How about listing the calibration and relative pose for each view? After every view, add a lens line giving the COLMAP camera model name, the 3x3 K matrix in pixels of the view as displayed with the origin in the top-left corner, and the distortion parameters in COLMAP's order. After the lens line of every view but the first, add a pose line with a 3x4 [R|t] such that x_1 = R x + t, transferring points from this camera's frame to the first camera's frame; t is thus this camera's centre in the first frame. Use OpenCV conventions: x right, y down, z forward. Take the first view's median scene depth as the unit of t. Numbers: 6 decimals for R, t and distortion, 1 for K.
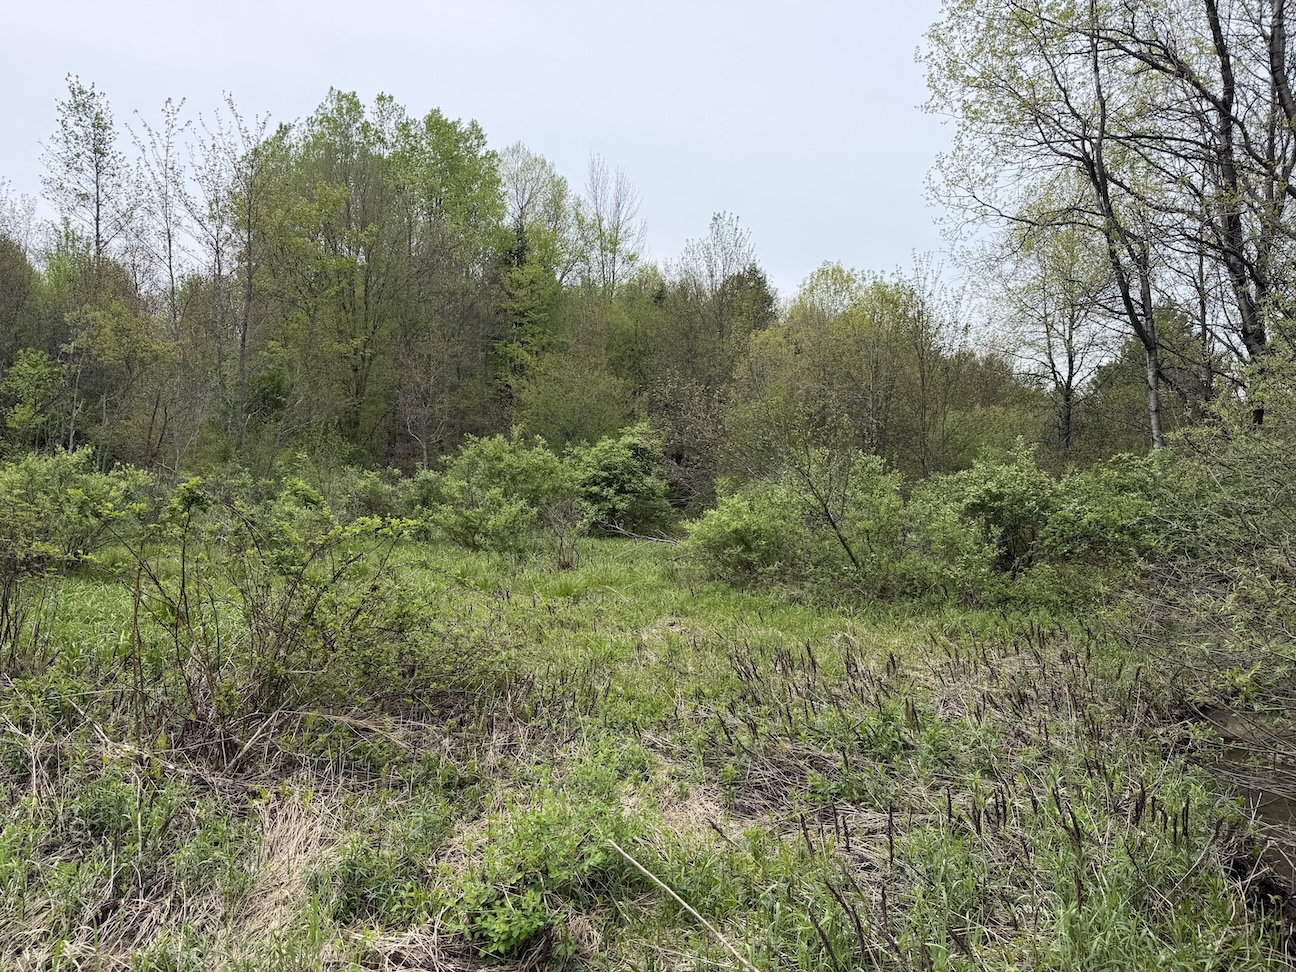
lens RADIAL K [[886.9, 0, 646.2], [0, 886.9, 482.4], [0, 0, 1]] dist [0.006929, -0.035198]
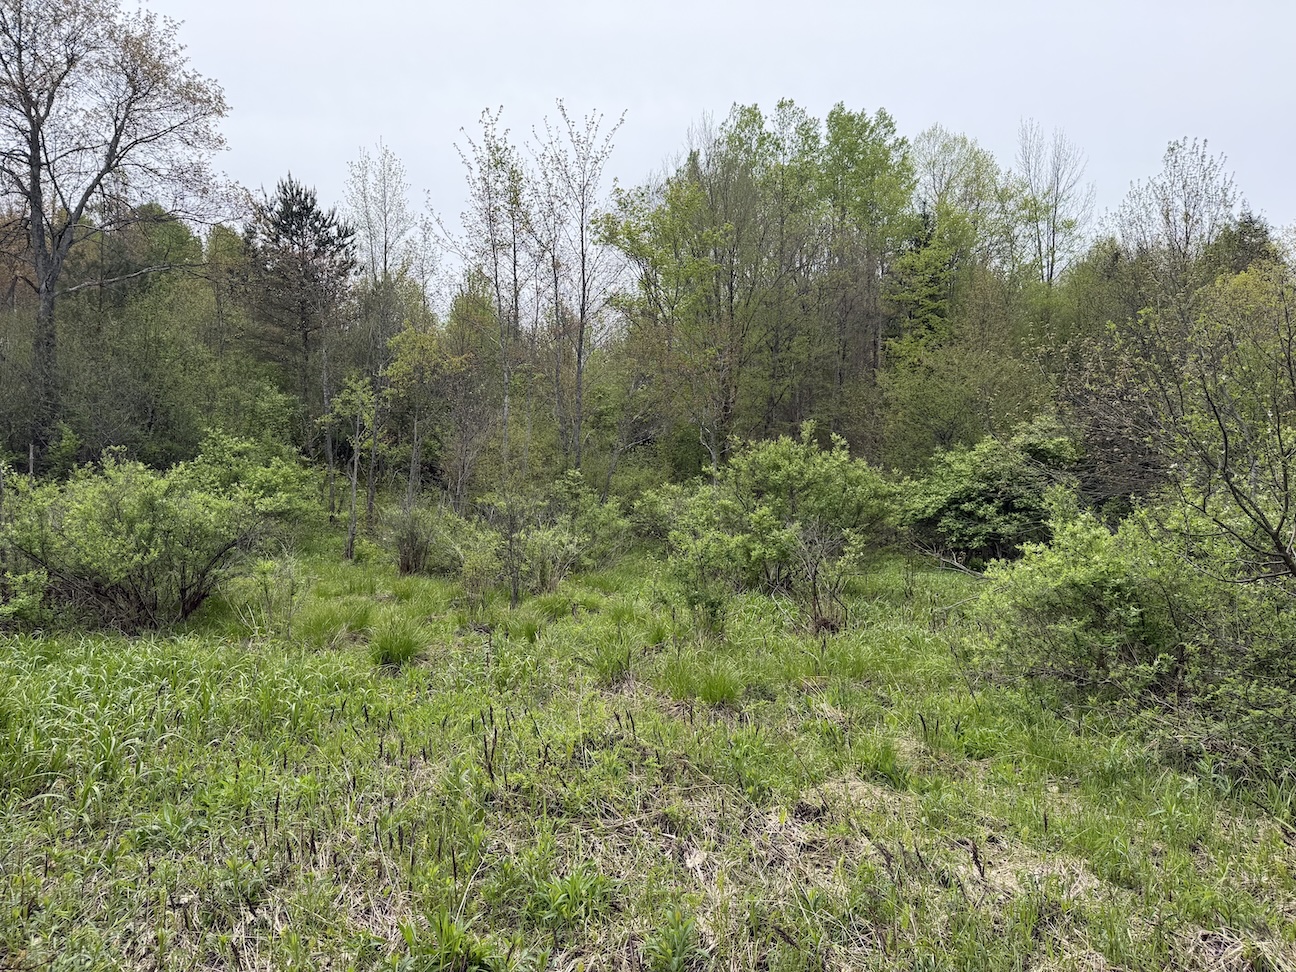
lens RADIAL K [[886.9, 0, 655.2], [0, 886.9, 479.9], [0, 0, 1]] dist [0.006929, -0.035198]
pose [[0.880288, -0.029473, -0.473524, 0.037669], [0.017512, 0.999407, -0.029651, 0.001585], [0.474117, 0.017809, 0.880282, 0.127218]]
